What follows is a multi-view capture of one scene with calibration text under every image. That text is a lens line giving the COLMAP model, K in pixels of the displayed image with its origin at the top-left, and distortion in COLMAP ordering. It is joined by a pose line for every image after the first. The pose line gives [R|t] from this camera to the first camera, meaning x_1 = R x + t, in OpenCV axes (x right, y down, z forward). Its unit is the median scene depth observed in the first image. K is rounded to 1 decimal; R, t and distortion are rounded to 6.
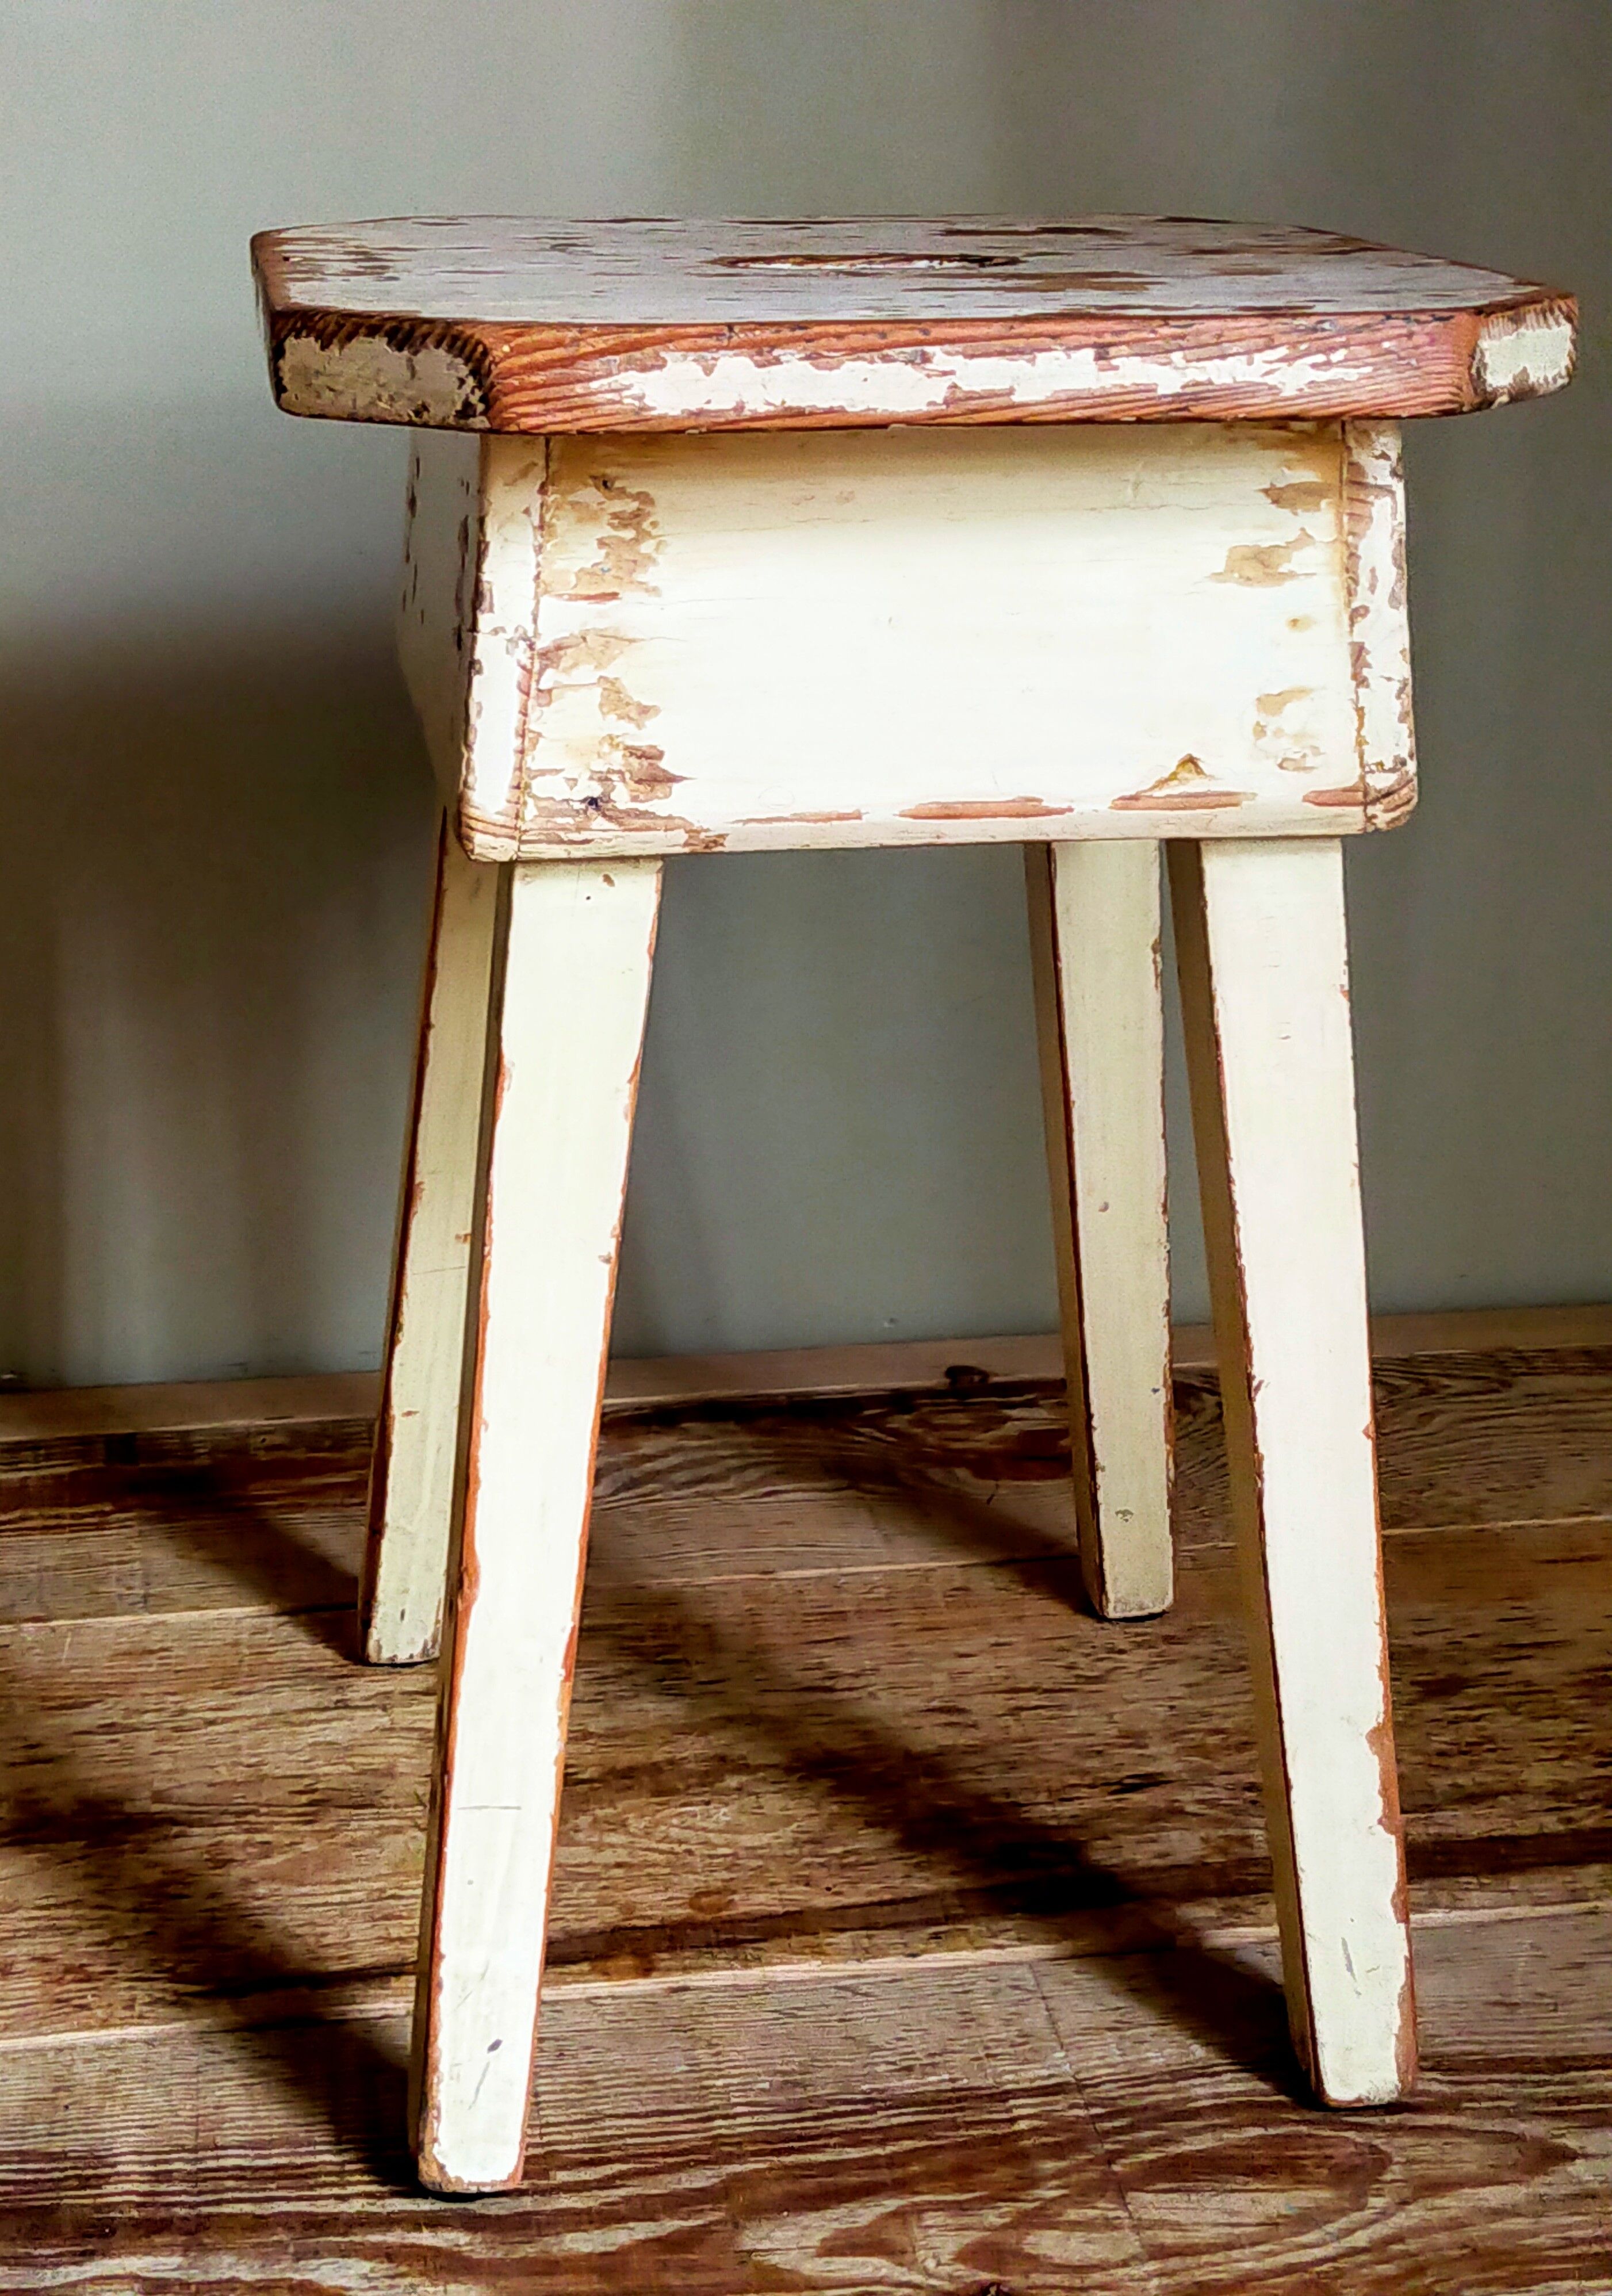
lens RADIAL K [[3422.9, 0, 766.2], [0, 3422.9, 1139.8], [0, 0, 1]] dist [0.084483, 0.000000]
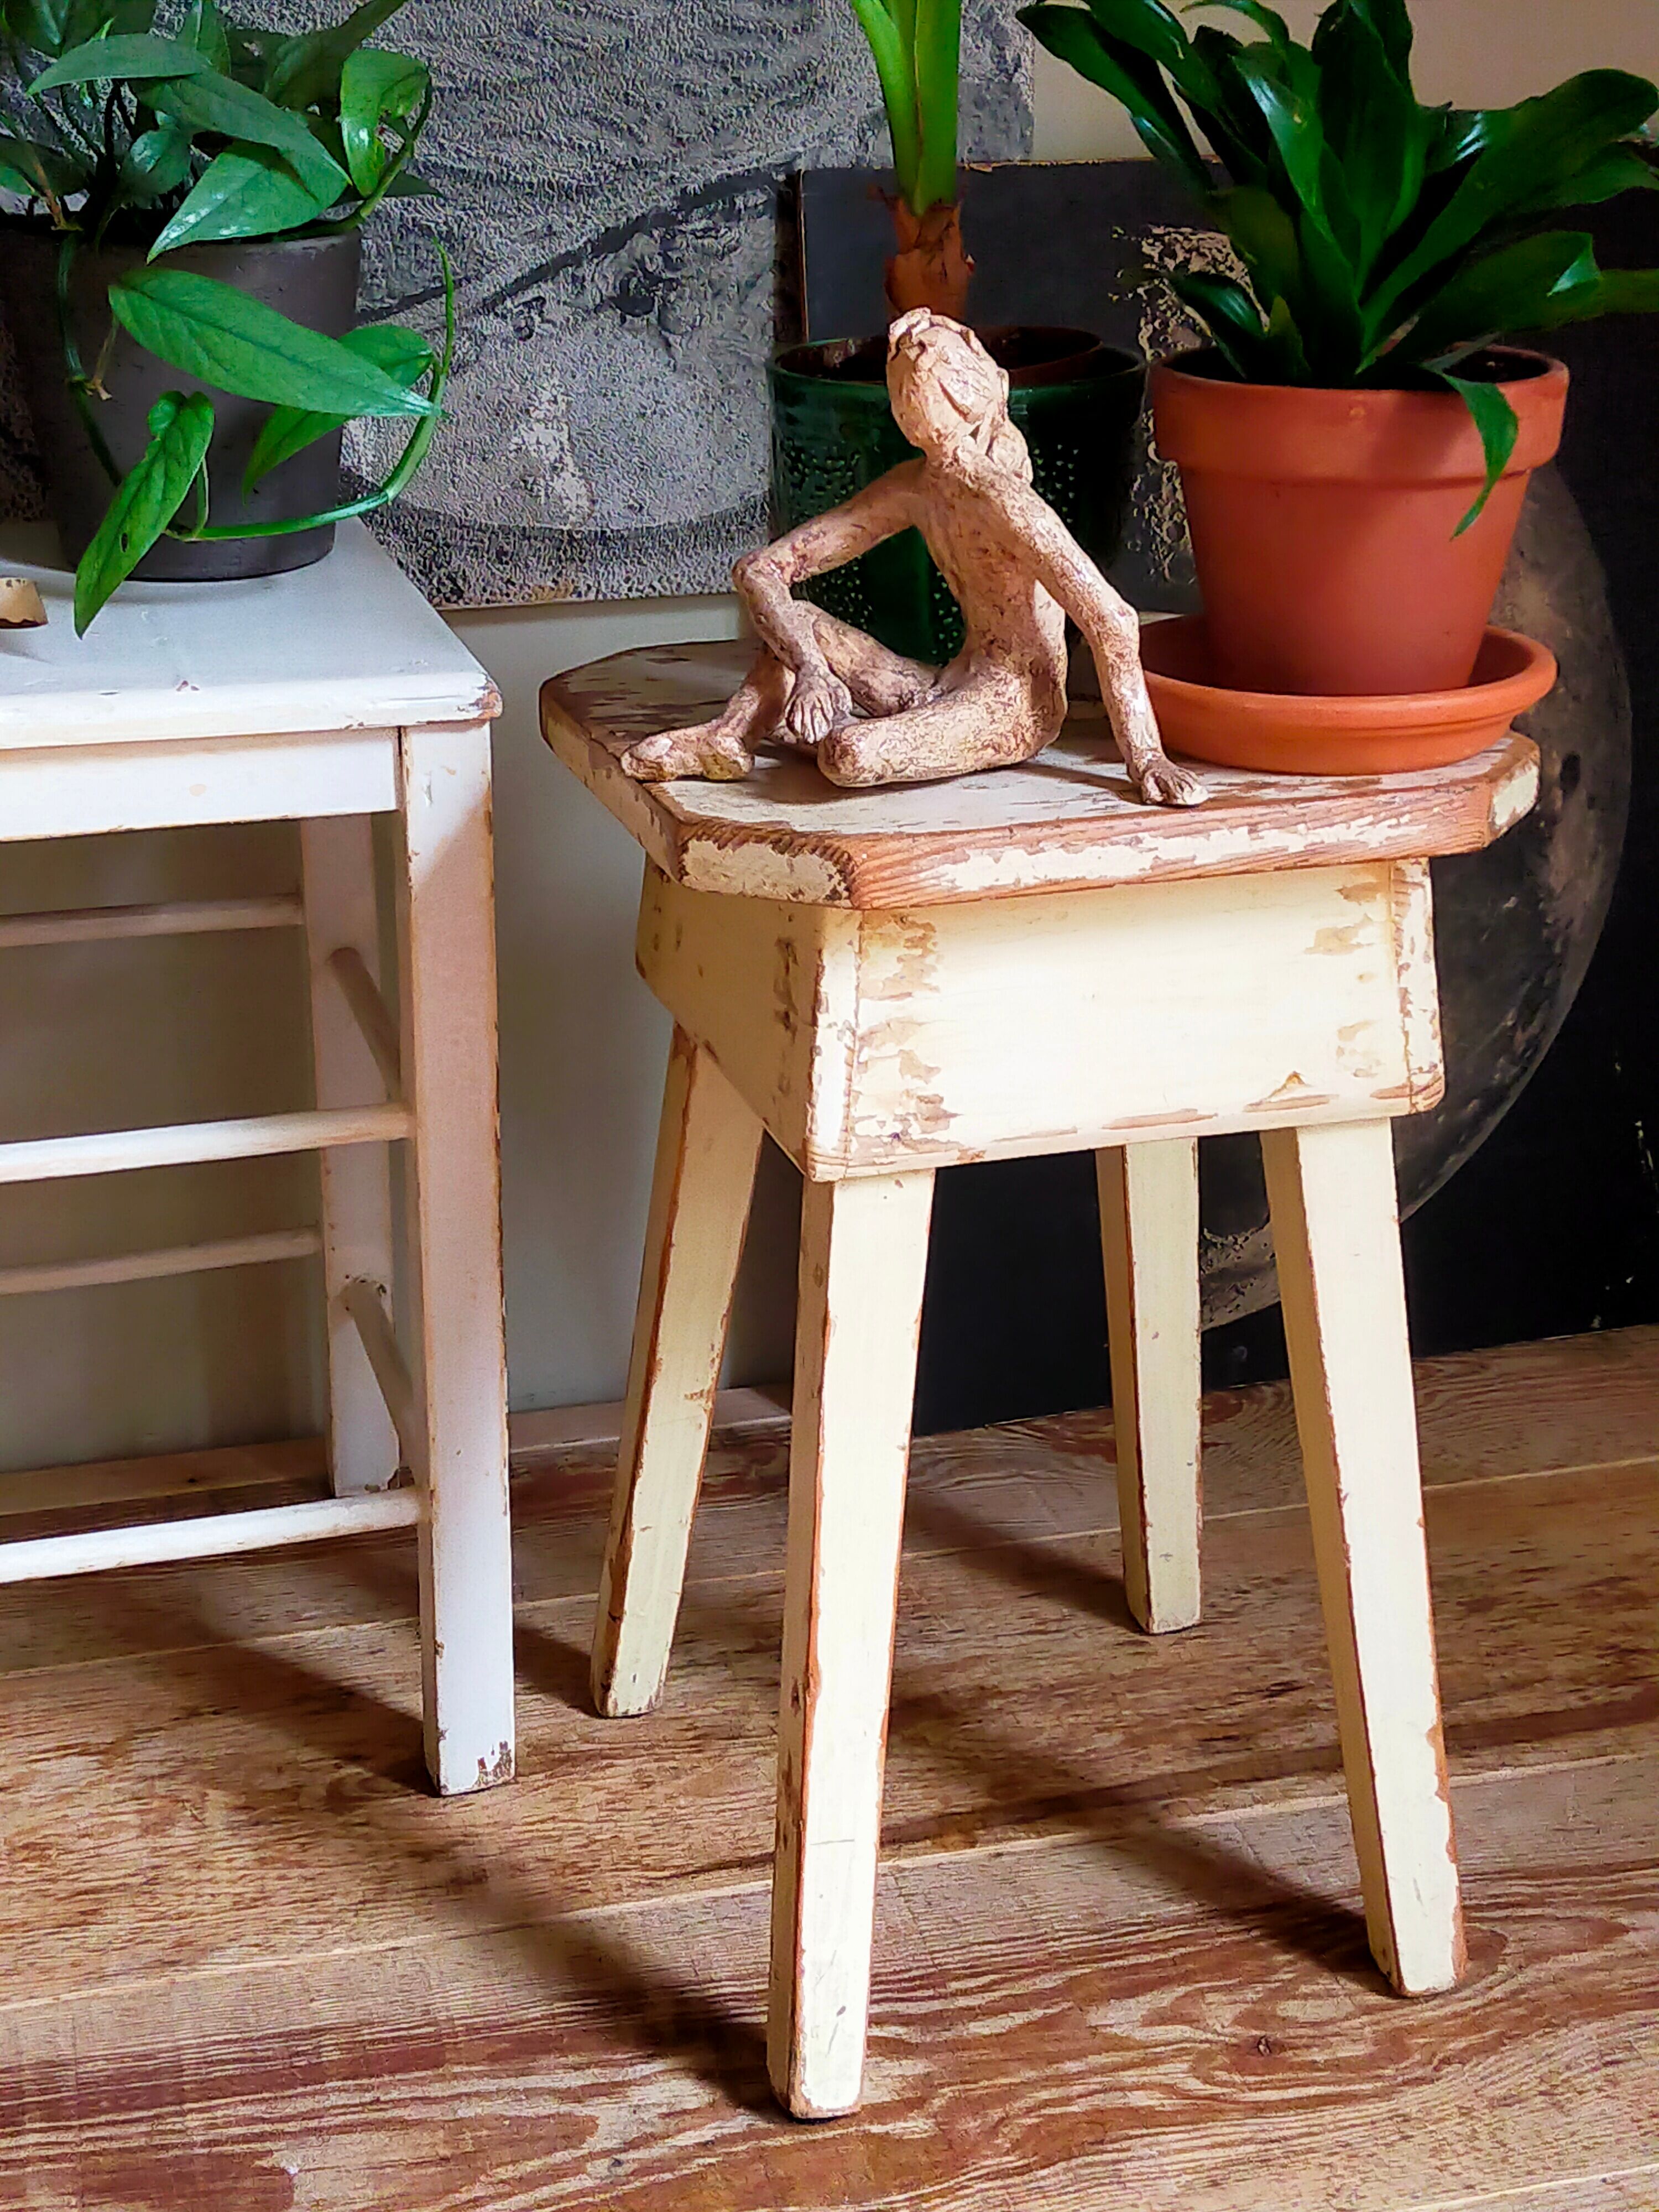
lens RADIAL K [[3345.6, 0, 820.7], [0, 3345.6, 1096.1], [0, 0, 1]] dist [0.096525, 0.000000]
pose [[0.995610, -0.043280, 0.082994, -0.218067], [0.041440, 0.998858, 0.023771, -0.113495], [-0.083928, -0.020227, 0.996266, -0.413232]]
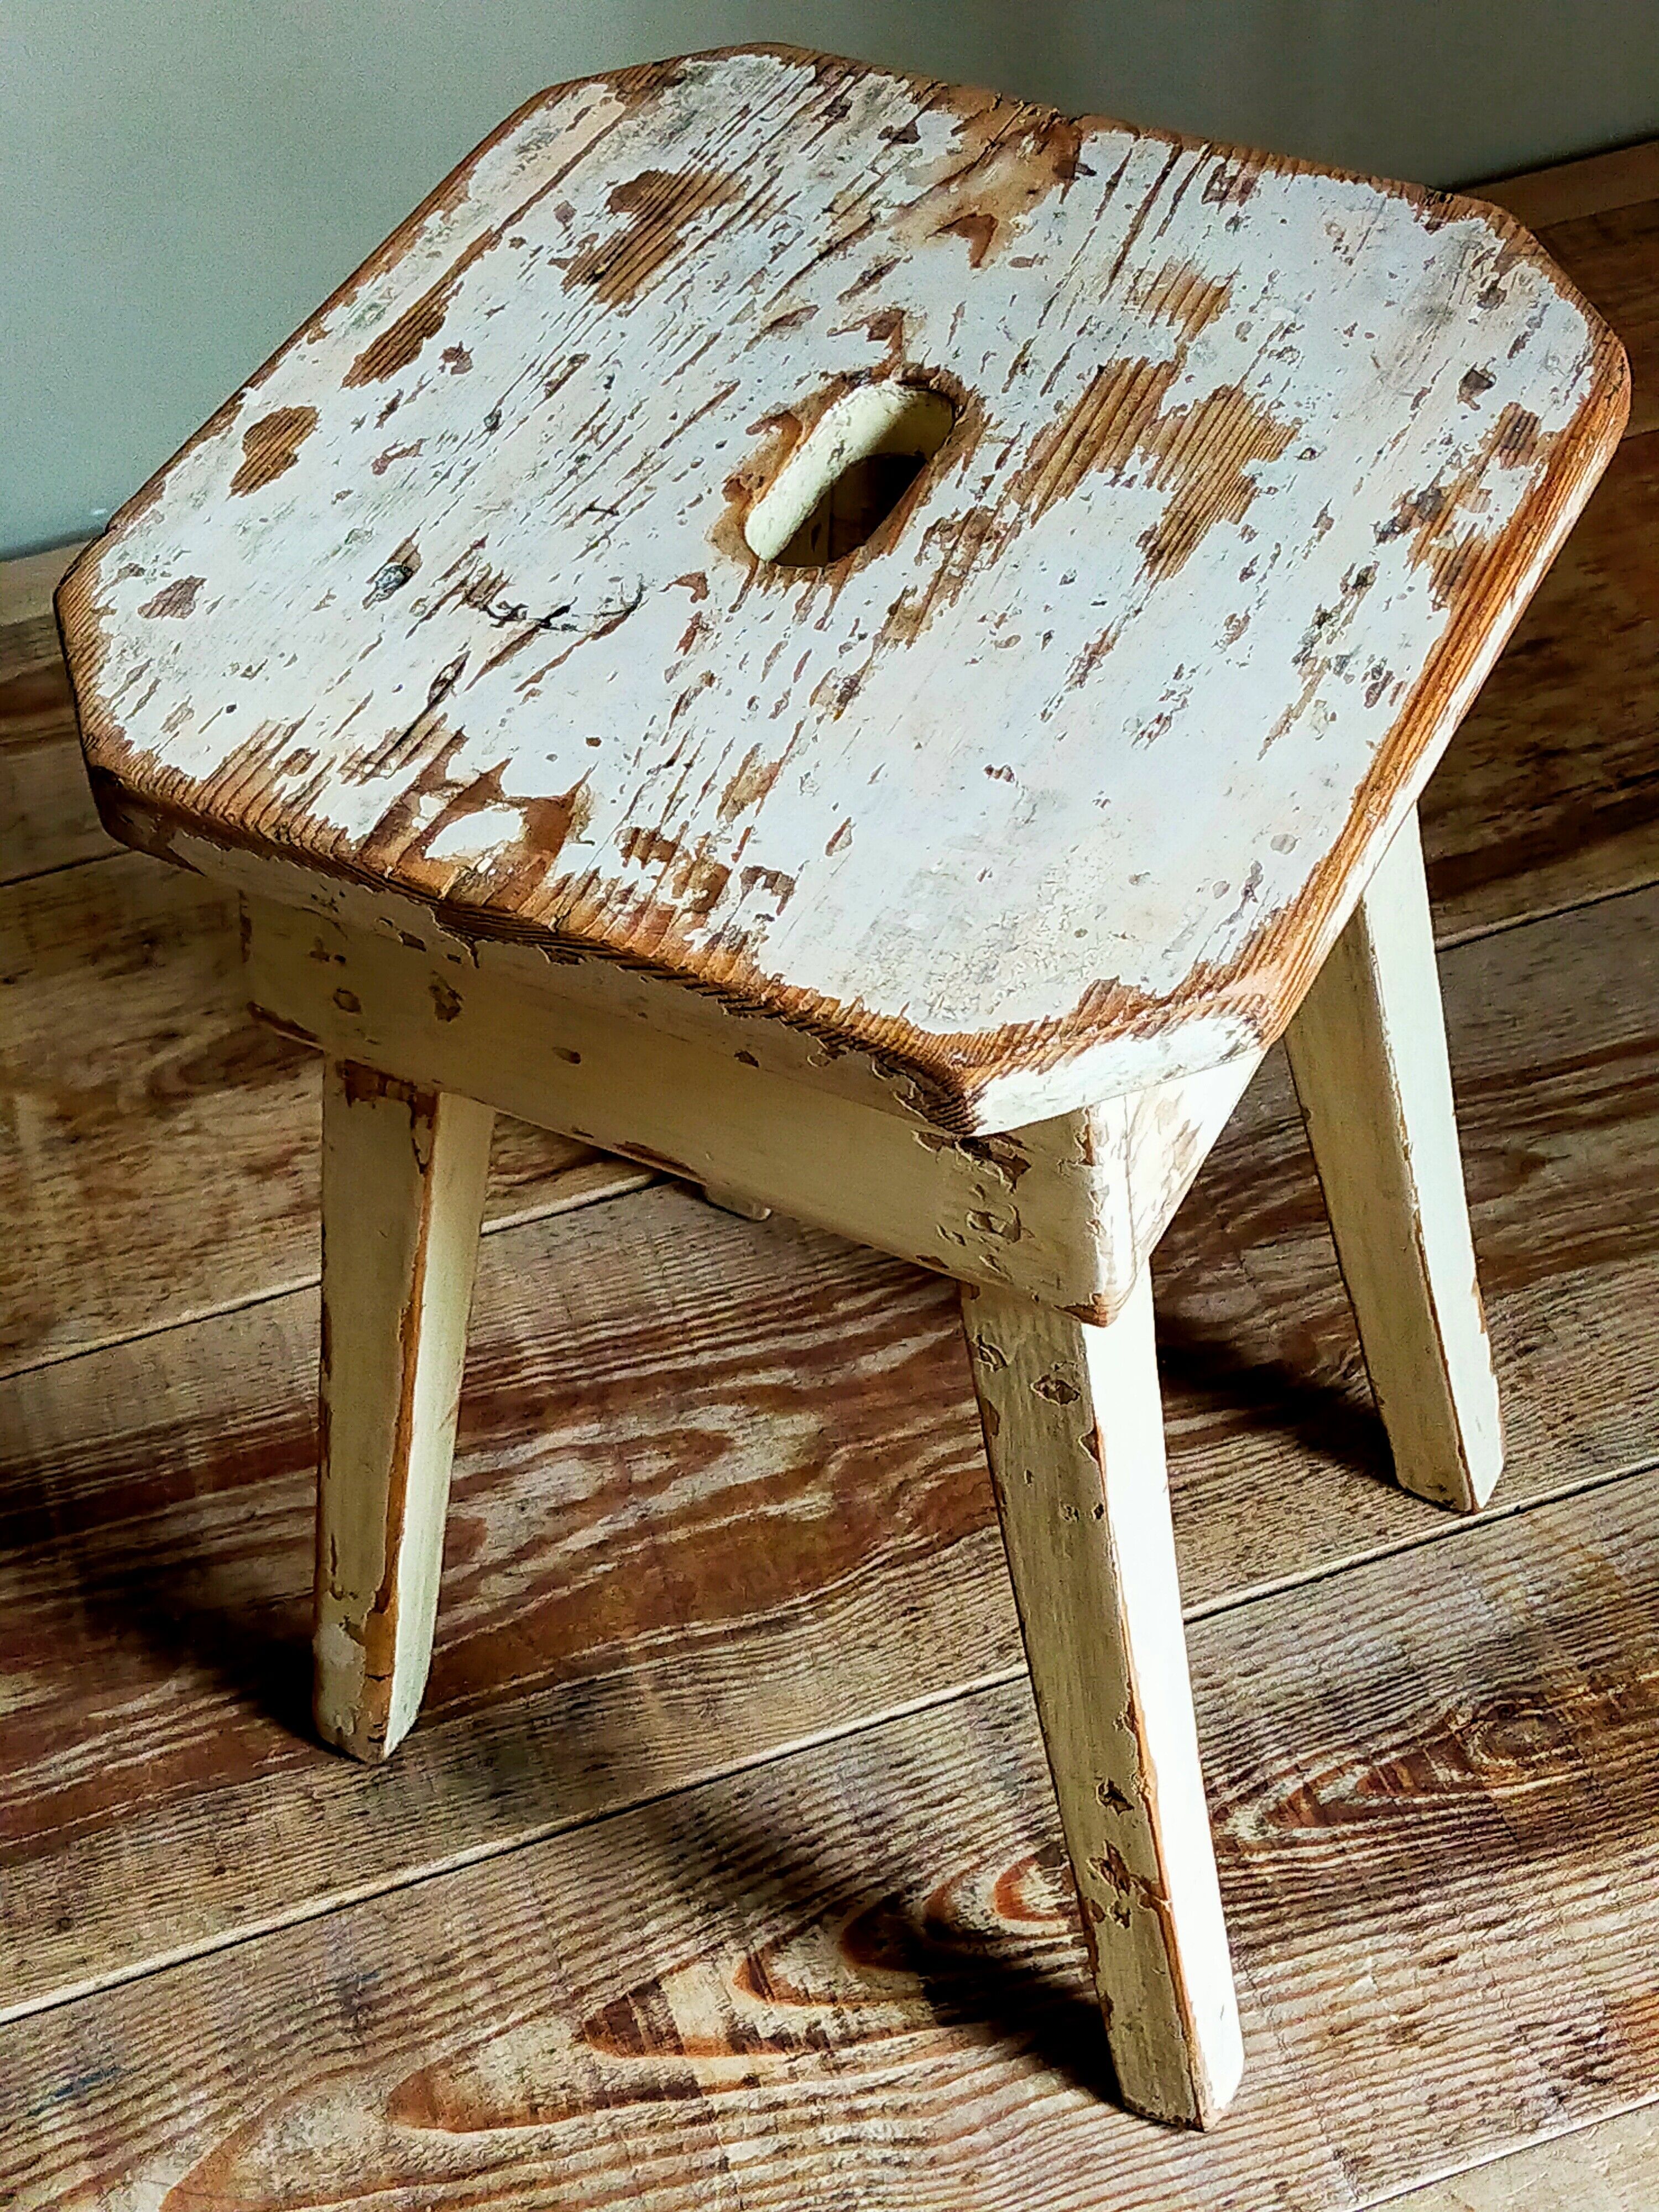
lens RADIAL K [[3345.6, 0, 812.7], [0, 3345.6, 1090.4], [0, 0, 1]] dist [0.096525, 0.000000]
pose [[0.983296, -0.169379, 0.066635, -0.145903], [0.111877, 0.851206, 0.512769, -0.468034], [-0.143573, -0.496748, 0.855937, -0.112110]]
